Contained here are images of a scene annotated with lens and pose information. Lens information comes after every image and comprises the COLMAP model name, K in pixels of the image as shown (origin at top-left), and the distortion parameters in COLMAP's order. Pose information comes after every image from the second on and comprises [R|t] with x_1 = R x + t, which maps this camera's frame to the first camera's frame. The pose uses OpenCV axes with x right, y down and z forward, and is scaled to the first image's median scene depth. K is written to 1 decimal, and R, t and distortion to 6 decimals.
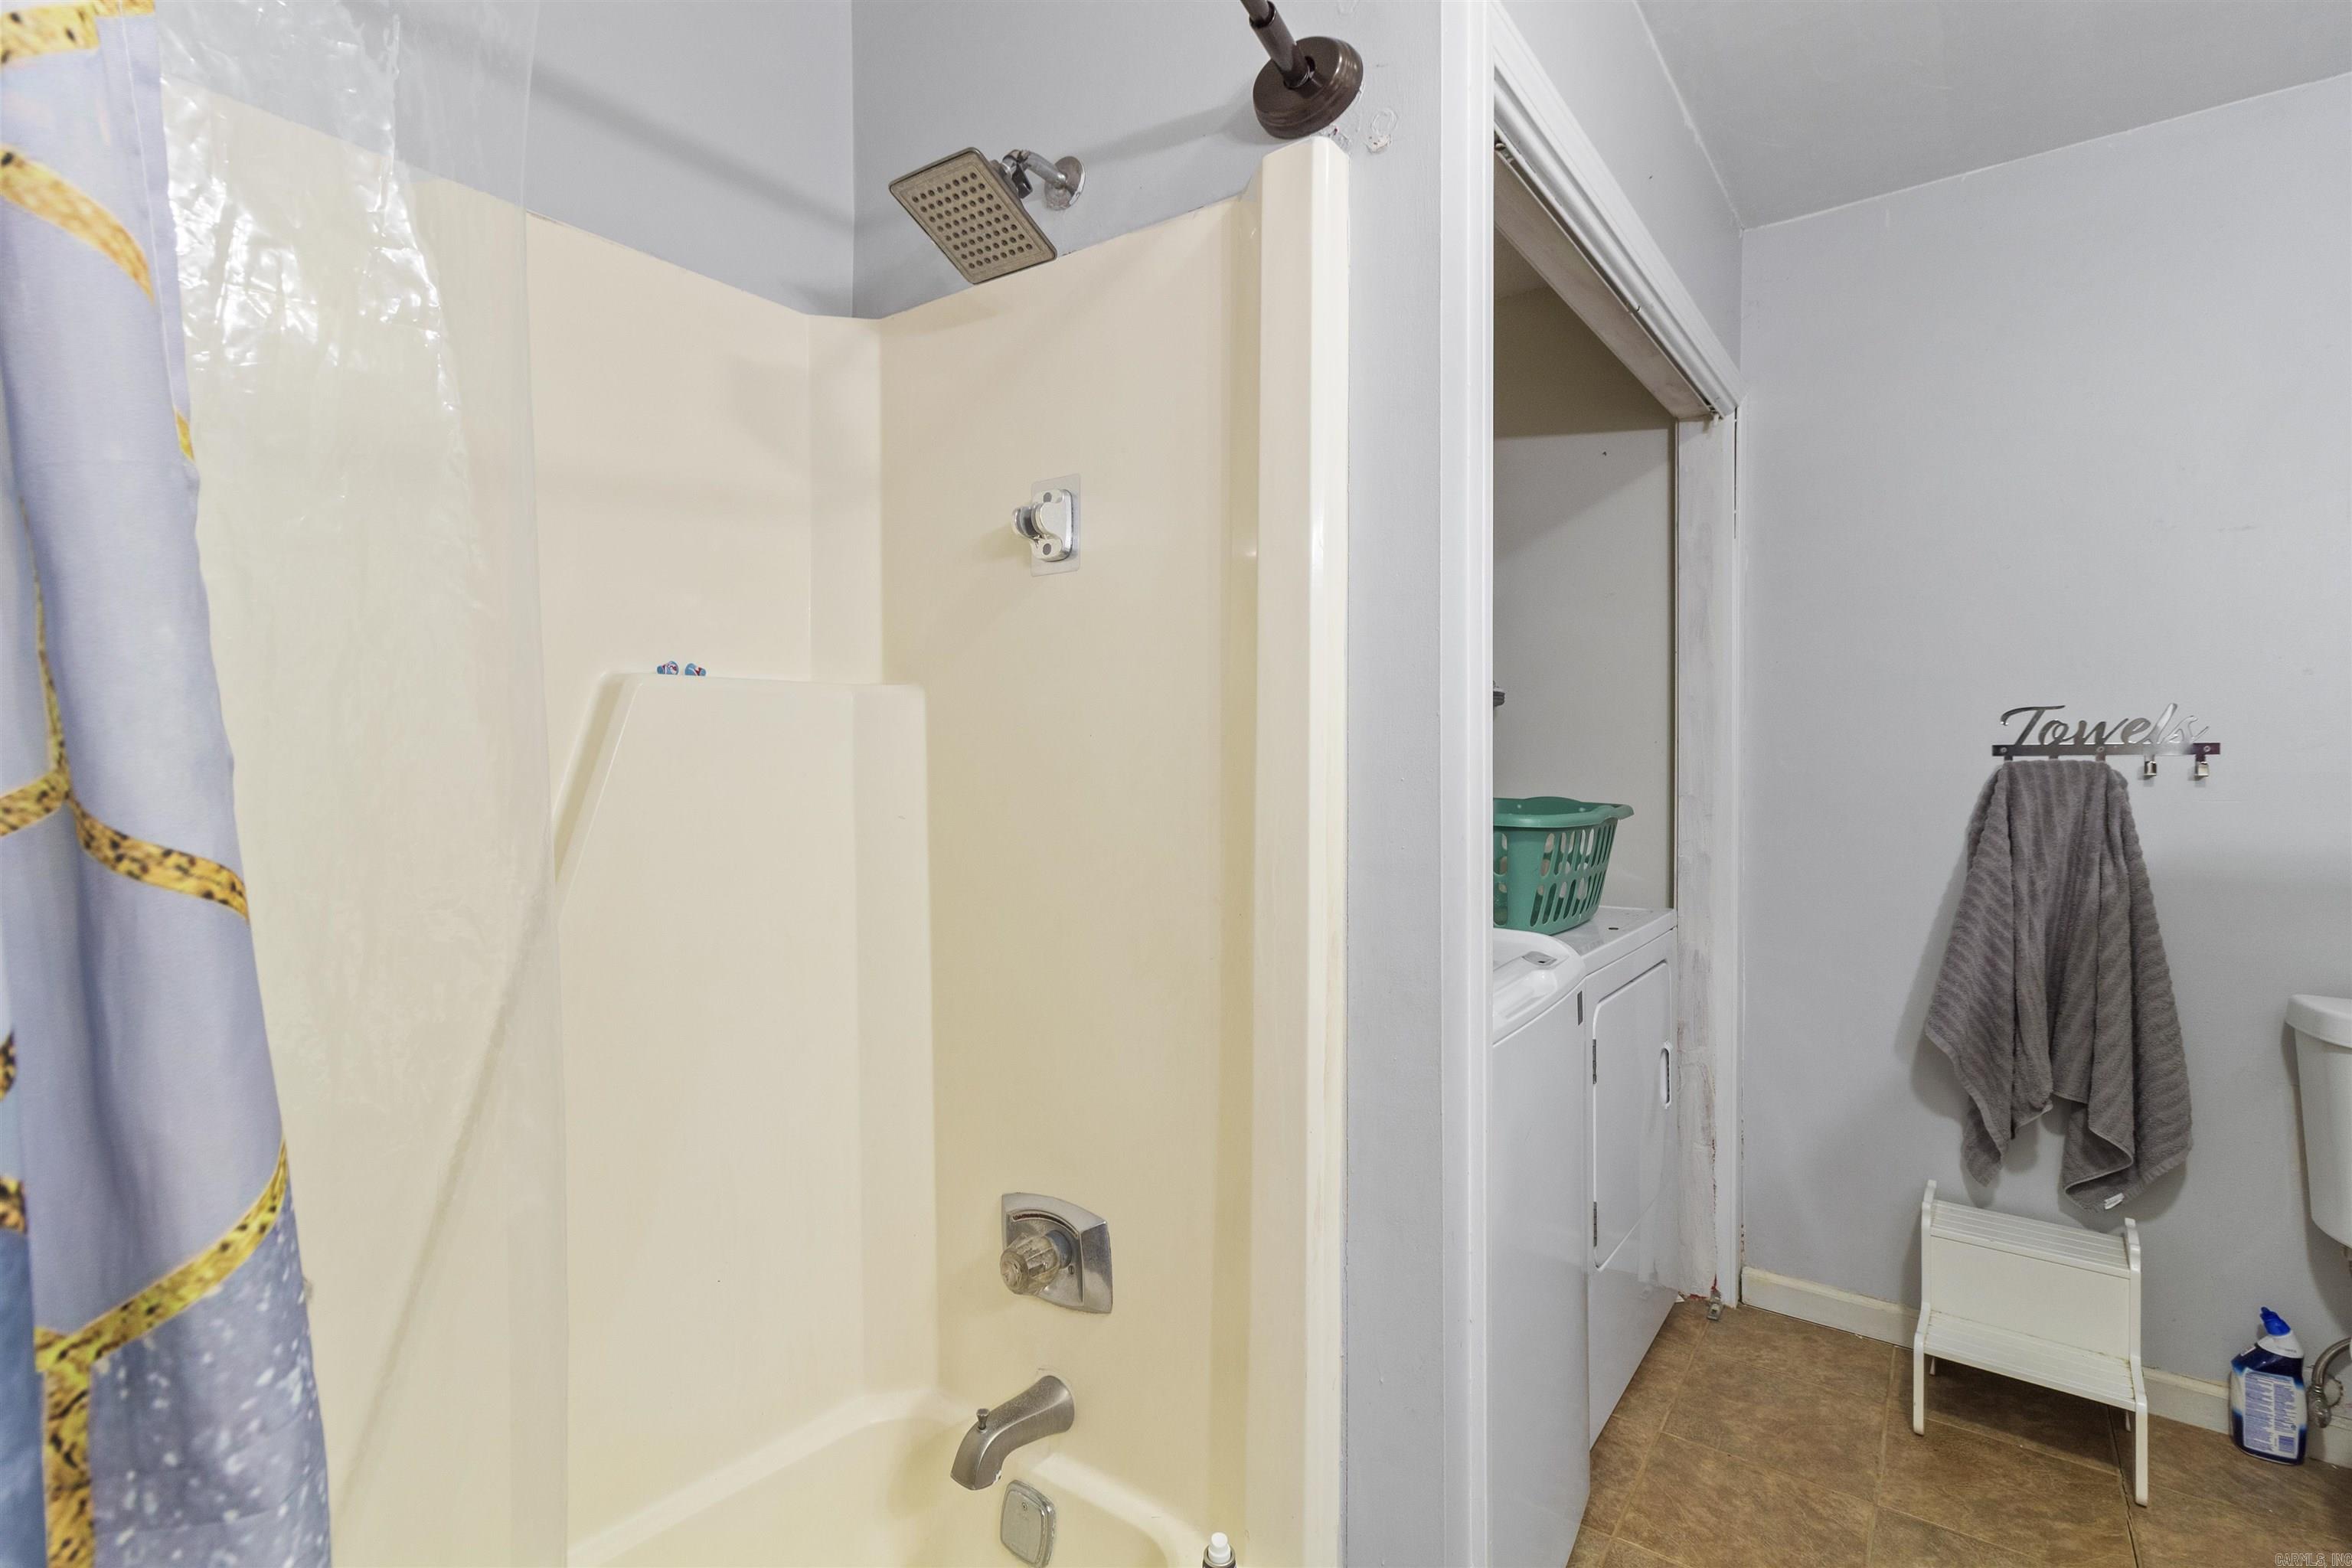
lens RADIAL K [[1070.5, 0, 1168.0], [0, 1070.5, 772.3], [0, 0, 1]] dist [0.000083, -0.000259]
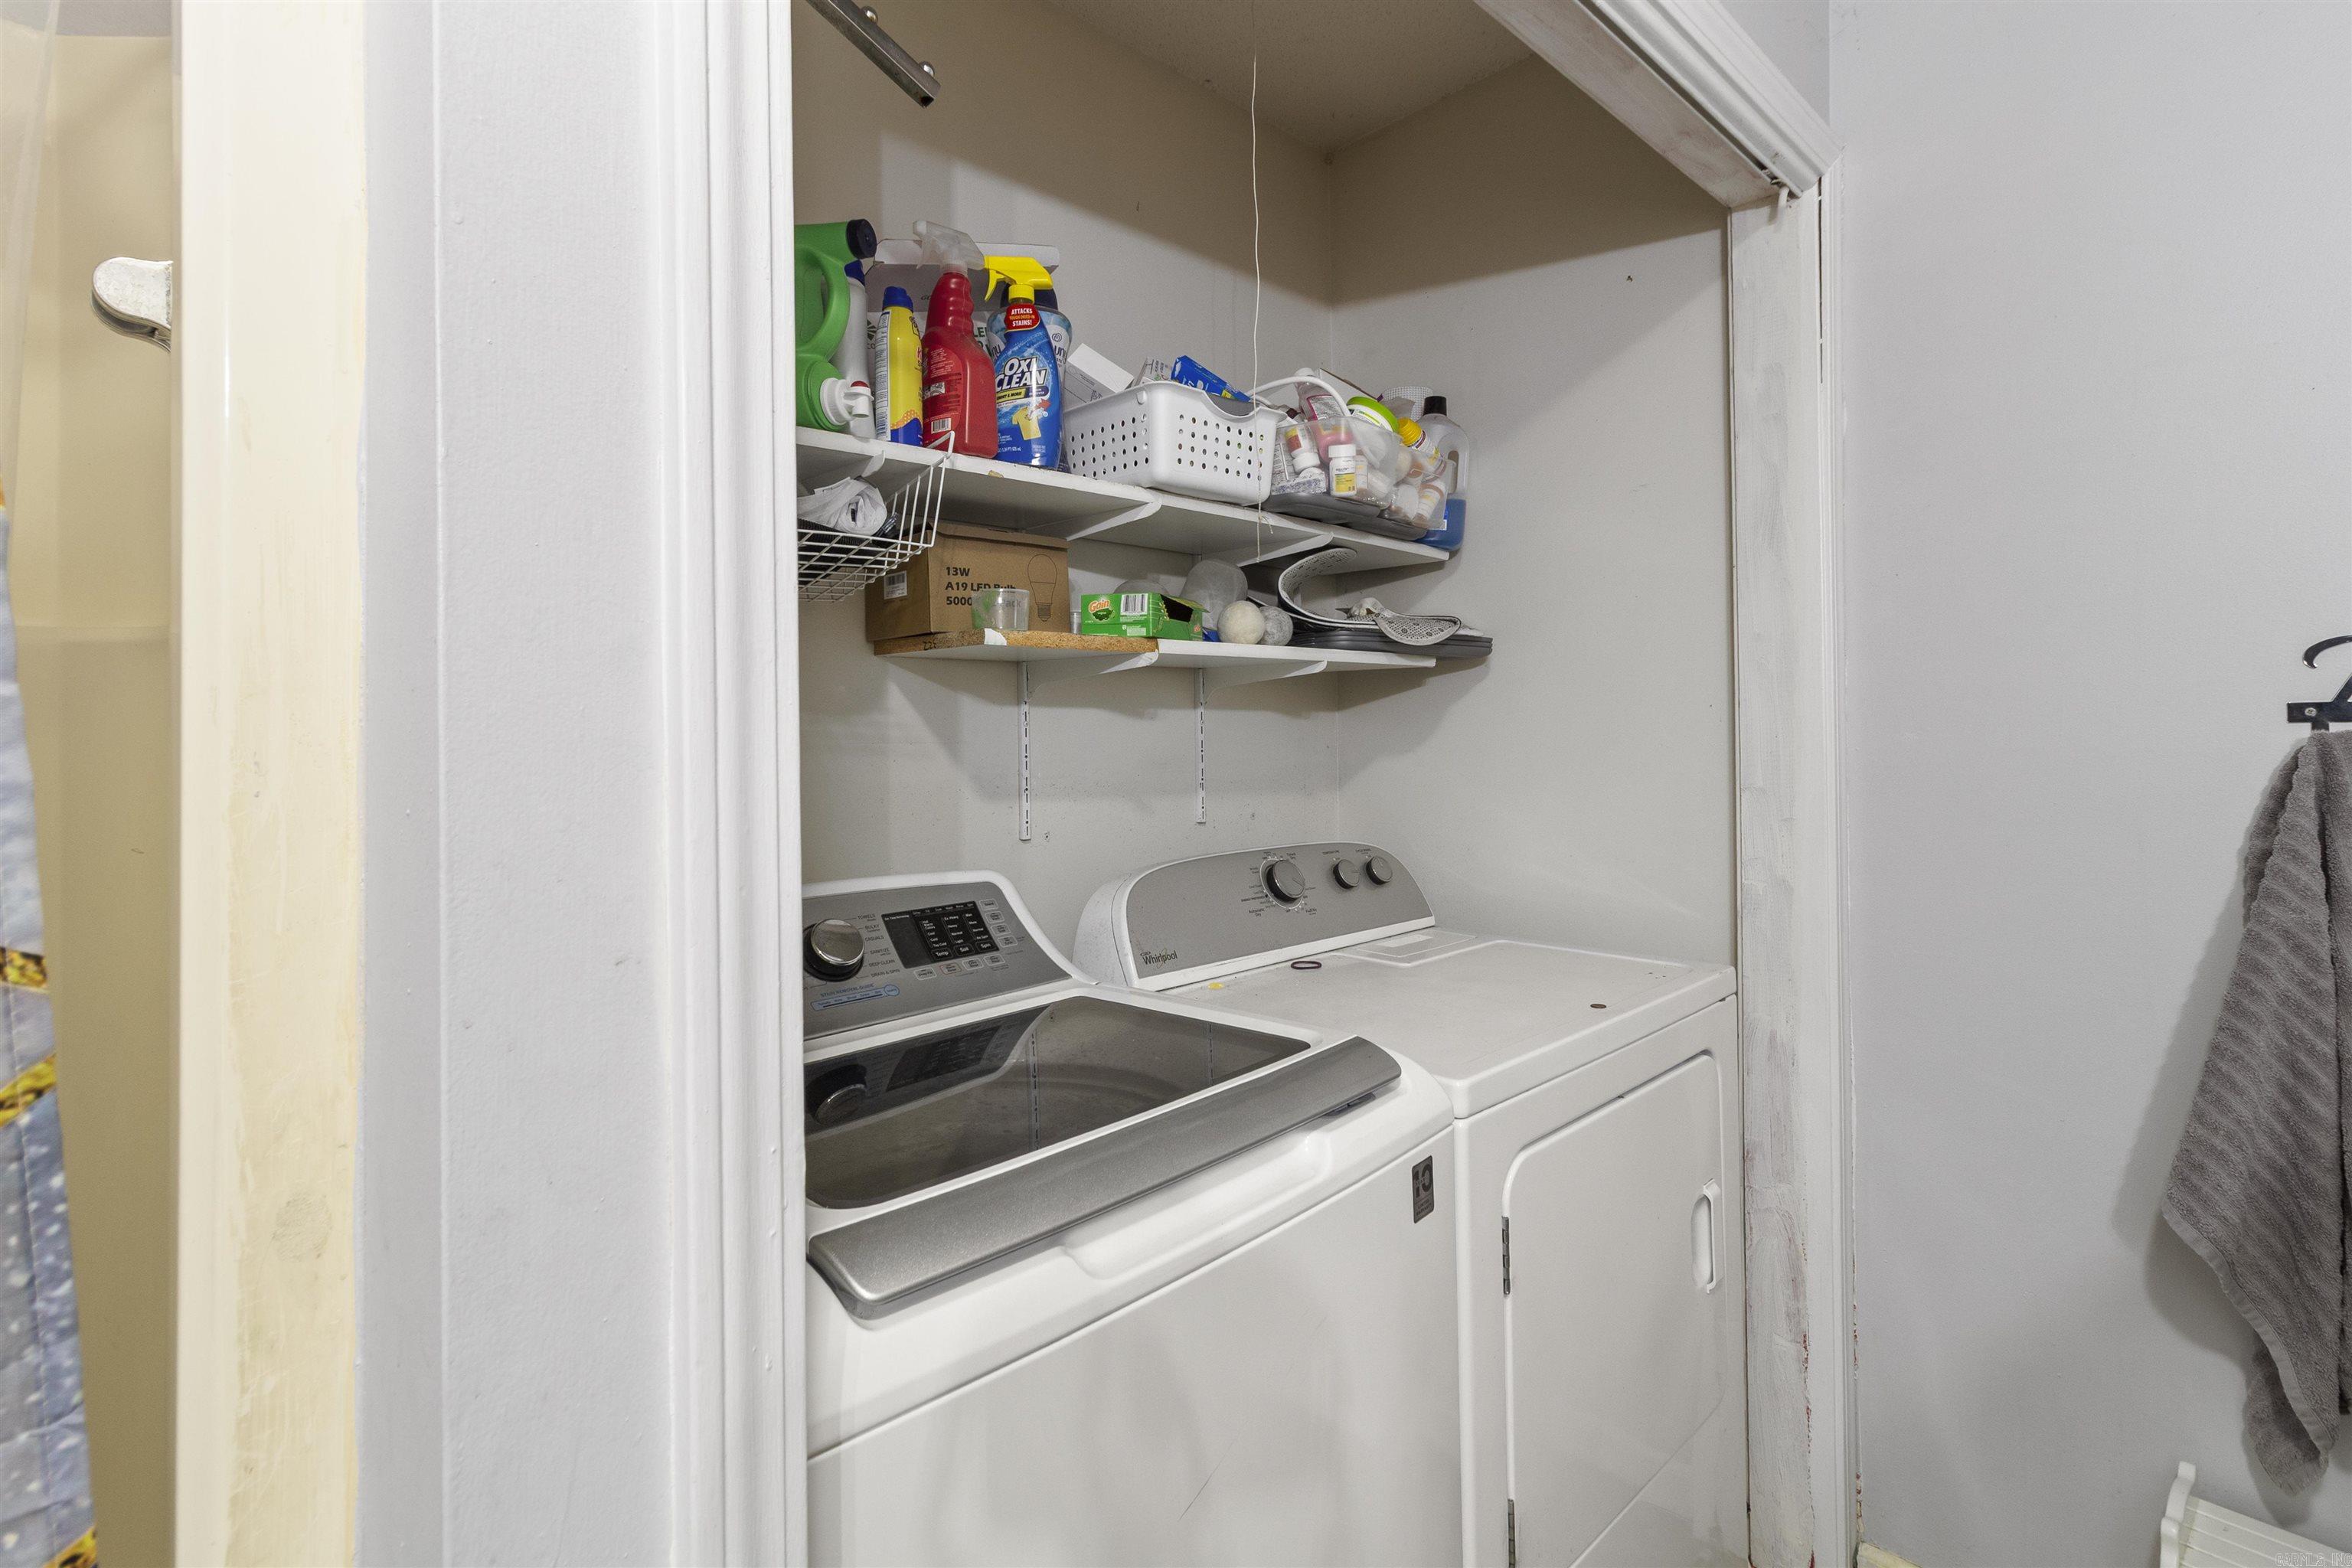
lens RADIAL K [[1070.5, 0, 1214.5], [0, 1070.5, 726.0], [0, 0, 1]] dist [0.000083, -0.000259]
pose [[0.988287, -0.008653, -0.152361, 0.303046], [0.005868, 0.999808, -0.018720, -0.006410], [0.152493, 0.017606, 0.988148, 0.363016]]
